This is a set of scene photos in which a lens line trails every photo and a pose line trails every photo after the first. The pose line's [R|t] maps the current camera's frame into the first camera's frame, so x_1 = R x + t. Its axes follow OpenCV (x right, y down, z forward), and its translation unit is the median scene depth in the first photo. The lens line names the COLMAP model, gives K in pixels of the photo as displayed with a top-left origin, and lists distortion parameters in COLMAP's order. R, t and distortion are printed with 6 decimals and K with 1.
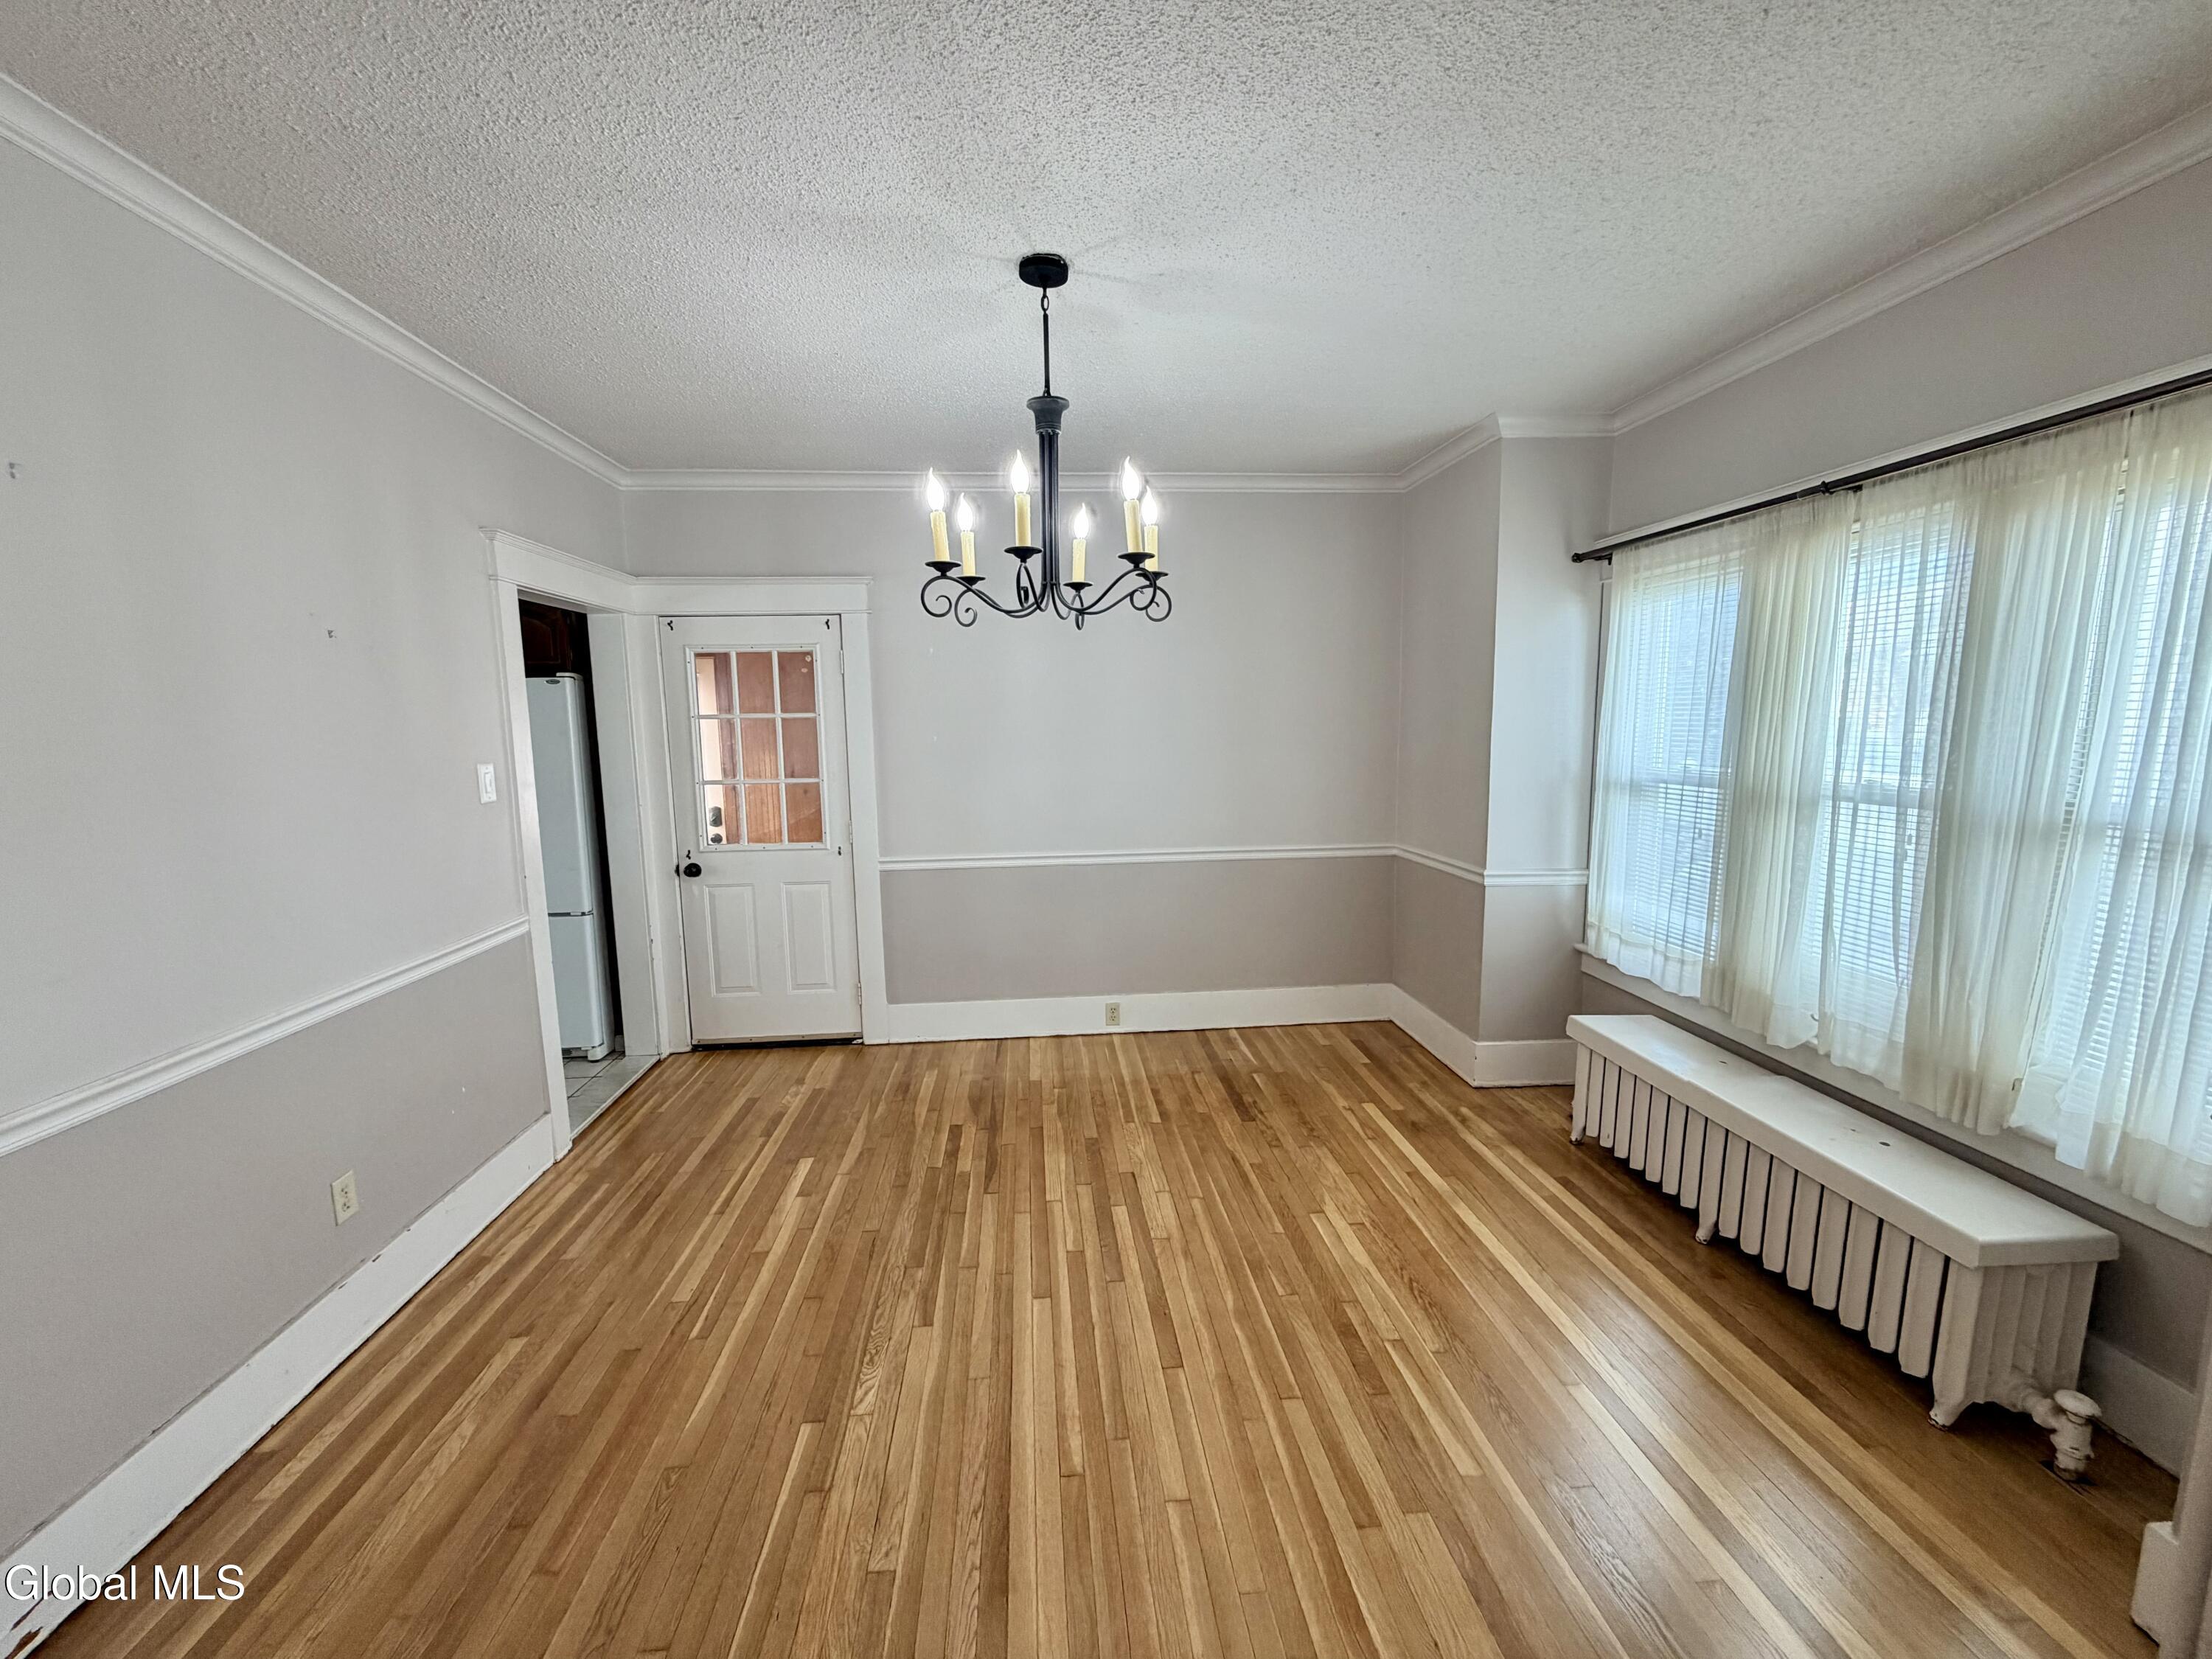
lens RADIAL K [[874.2, 0, 1089.1], [0, 874.2, 825.6], [0, 0, 1]] dist [-0.001211, -0.000165]
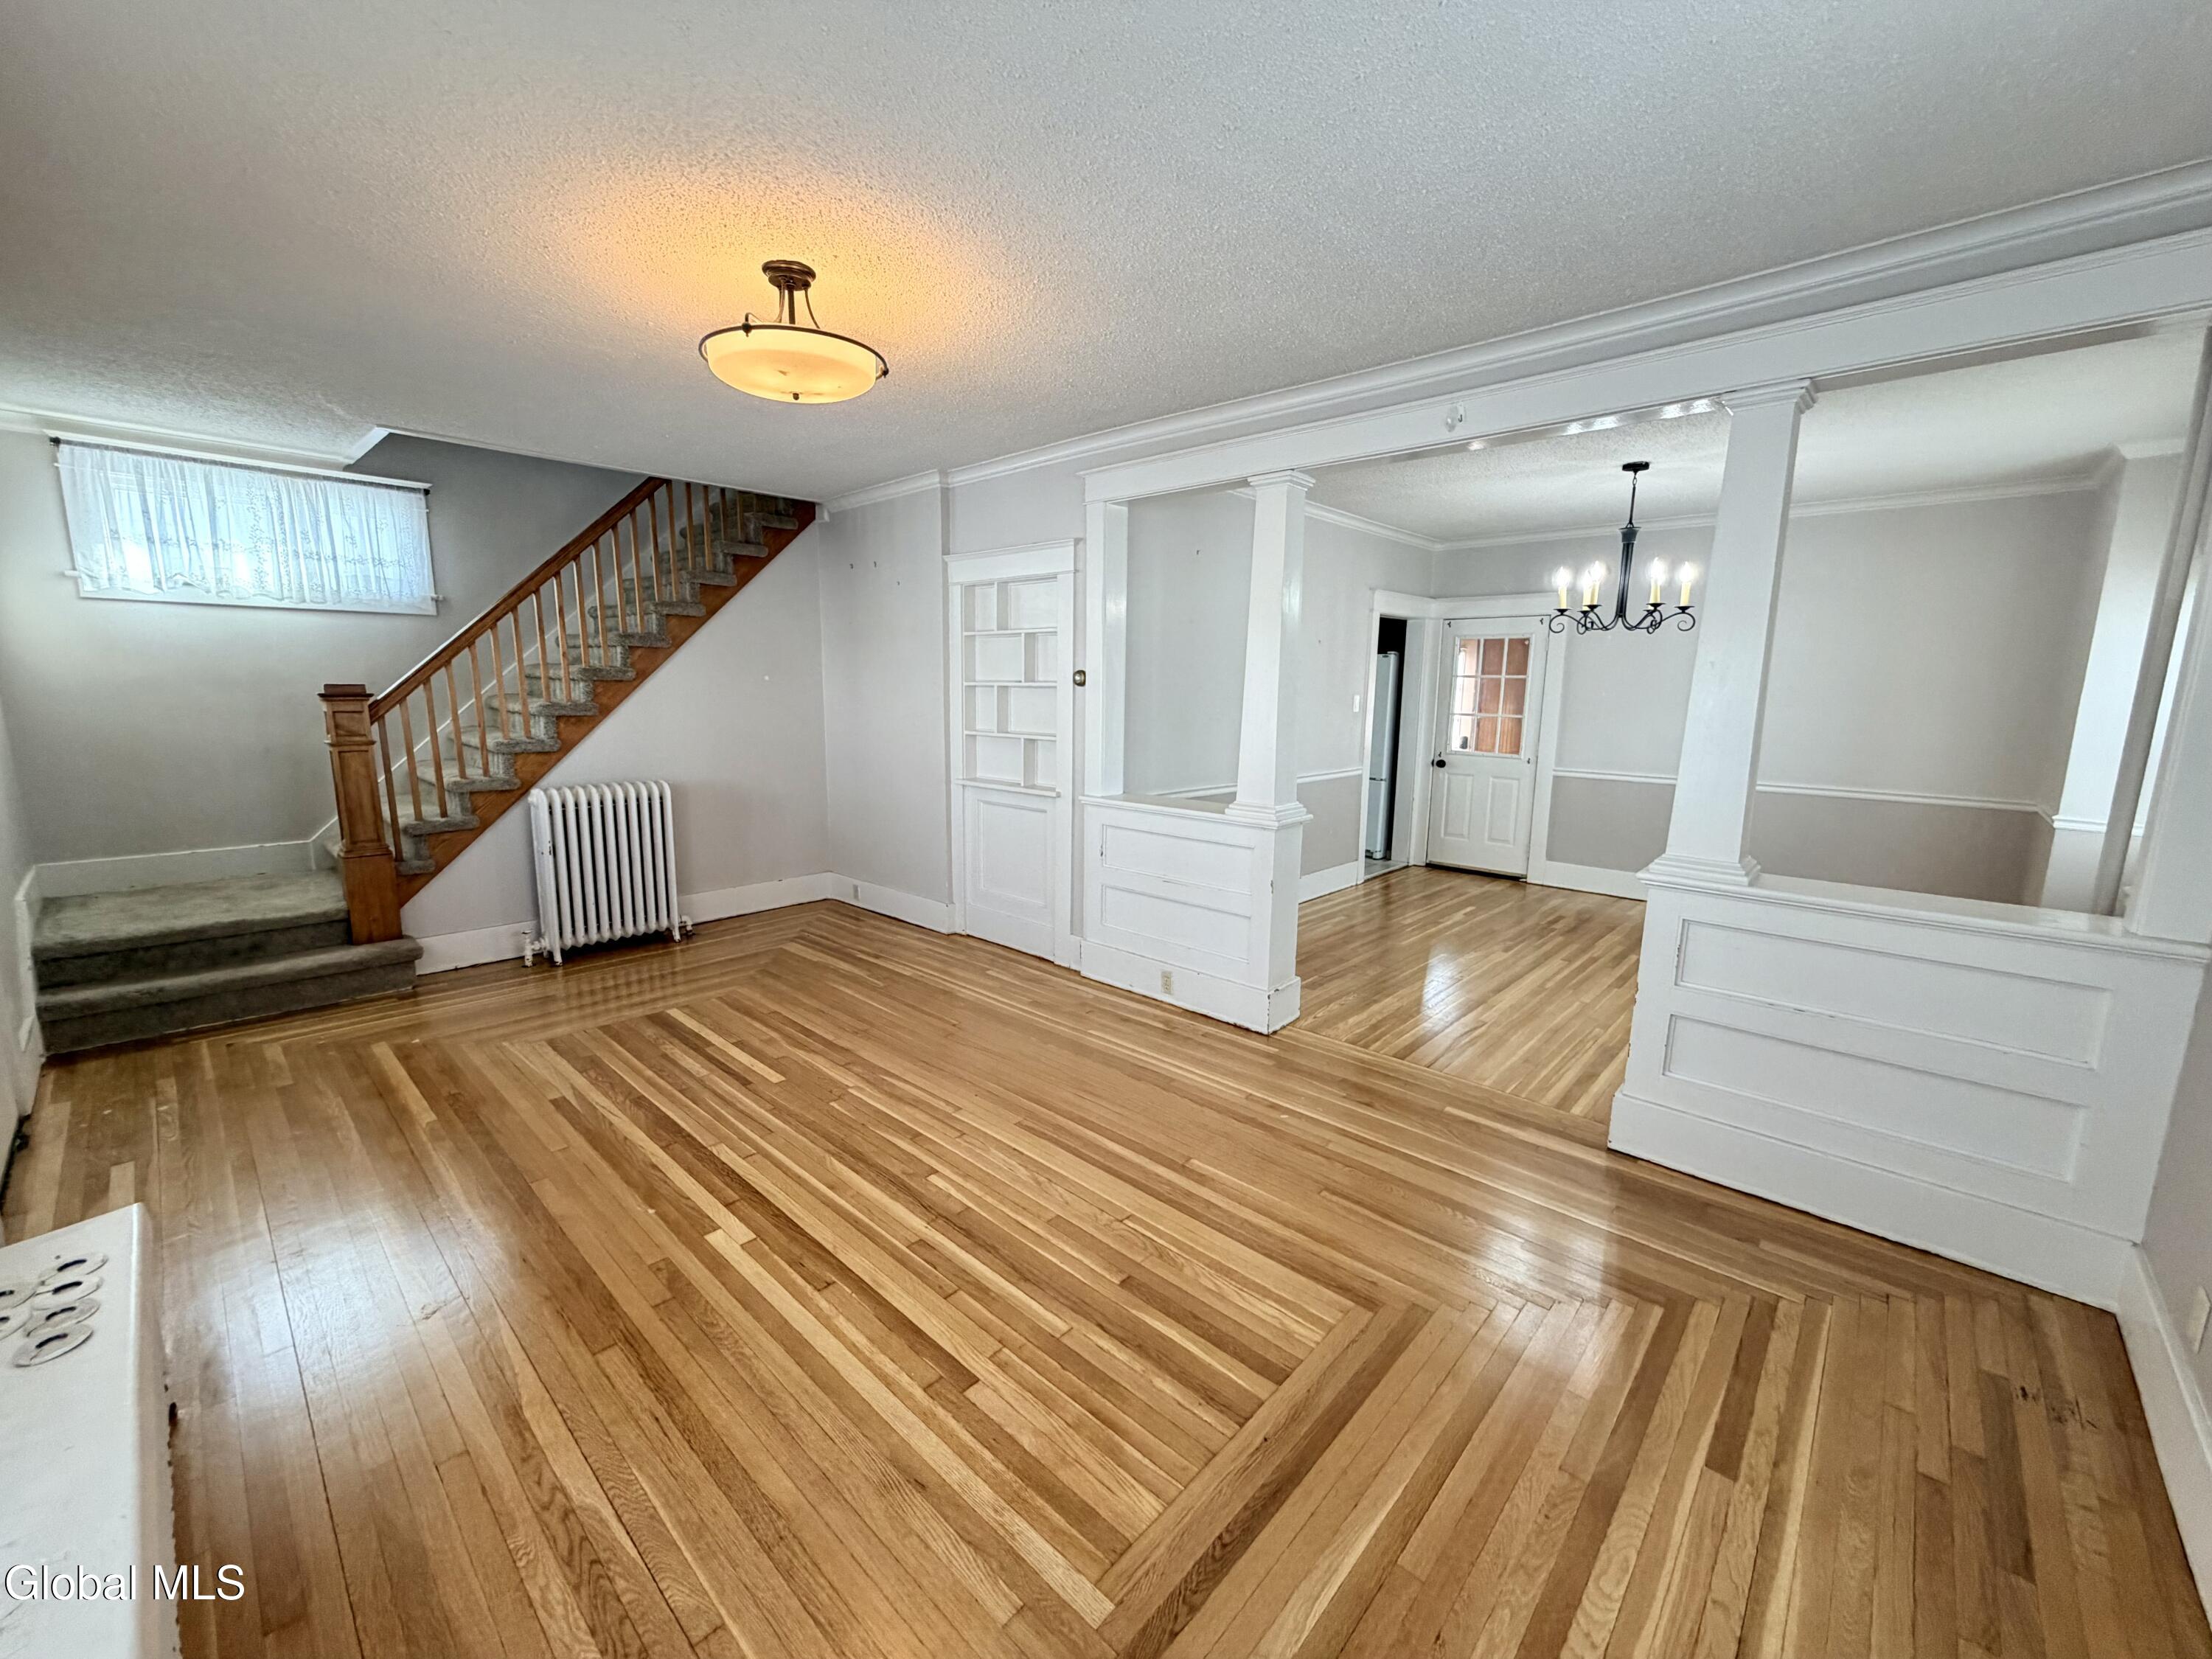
lens RADIAL K [[874.2, 0, 1099.1], [0, 874.2, 834.6], [0, 0, 1]] dist [-0.001211, -0.000165]
pose [[0.675356, 0.152076, -0.721642, 0.647614], [-0.113036, 0.988291, 0.102483, 0.154996], [0.728778, 0.012359, 0.684638, -1.225112]]
